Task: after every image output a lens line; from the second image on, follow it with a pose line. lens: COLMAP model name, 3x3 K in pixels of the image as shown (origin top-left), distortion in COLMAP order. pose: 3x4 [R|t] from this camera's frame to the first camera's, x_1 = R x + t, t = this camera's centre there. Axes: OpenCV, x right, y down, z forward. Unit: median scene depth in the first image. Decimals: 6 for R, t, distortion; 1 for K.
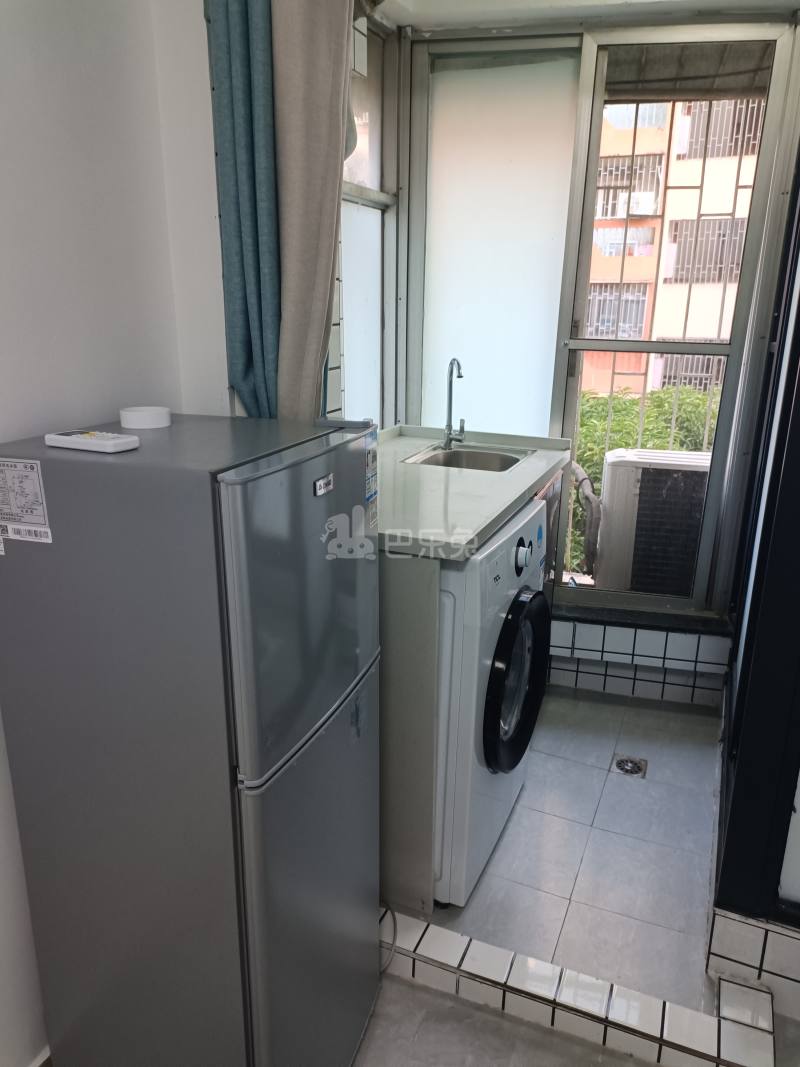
lens RADIAL K [[781.8, 0, 397.8], [0, 781.8, 528.8], [0, 0, 1]] dist [0.046699, -0.044928]
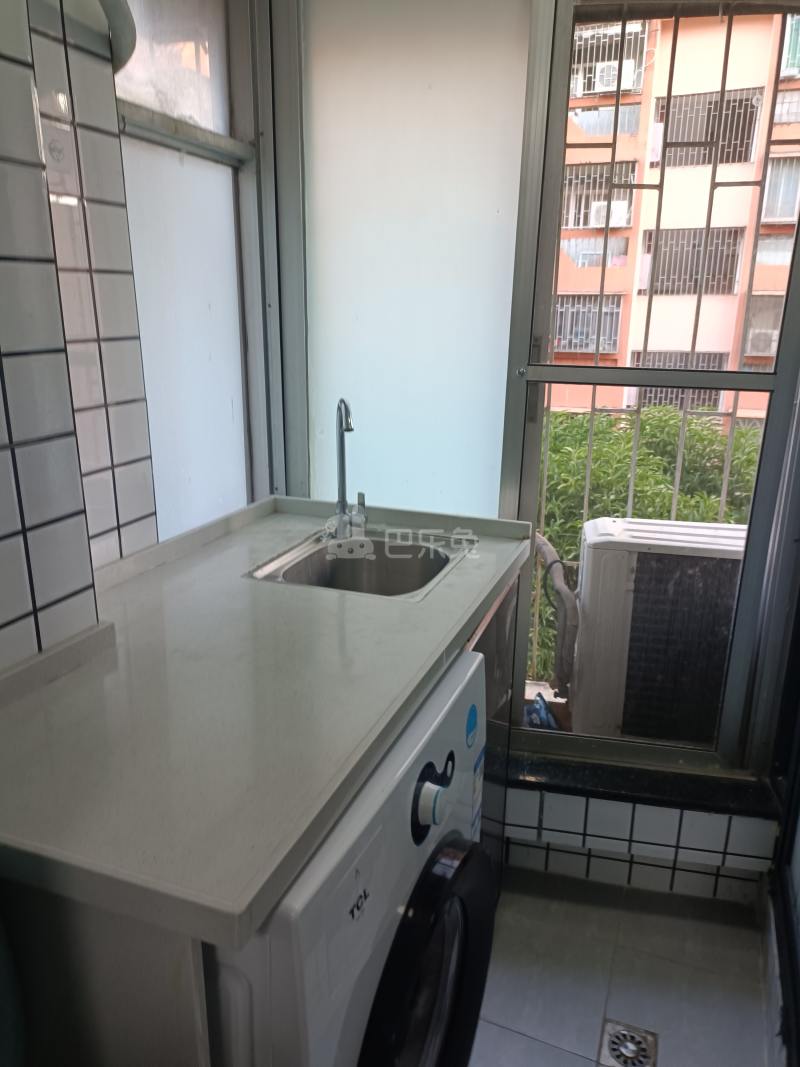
lens RADIAL K [[781.8, 0, 396.3], [0, 781.8, 533.3], [0, 0, 1]] dist [0.046699, -0.044928]
pose [[0.999586, -0.010290, 0.026879, 0.087585], [0.010562, 0.999894, -0.009992, -0.094014], [-0.026773, 0.010272, 0.999589, 0.339047]]
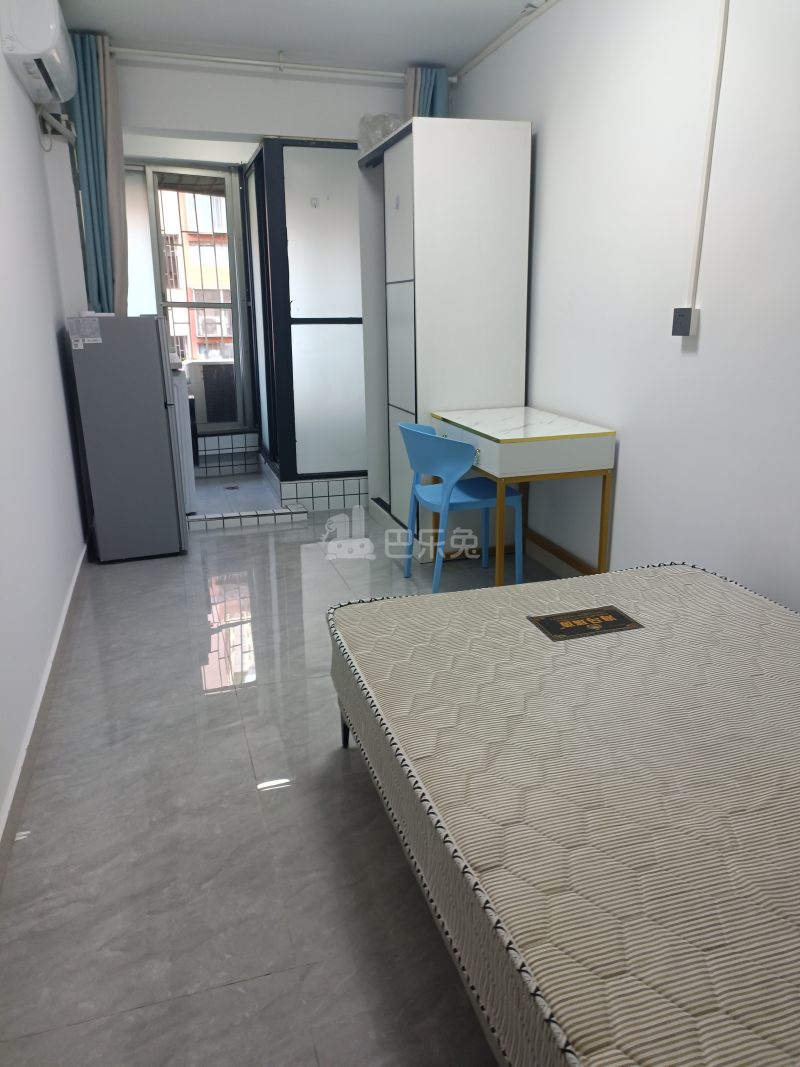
lens RADIAL K [[781.8, 0, 406.3], [0, 781.8, 536.8], [0, 0, 1]] dist [0.046699, -0.044928]
pose [[0.766668, -0.195151, 0.611667, -0.678260], [0.195865, 0.978364, 0.066647, 0.355233], [-0.611438, 0.068708, 0.788303, -1.010781]]
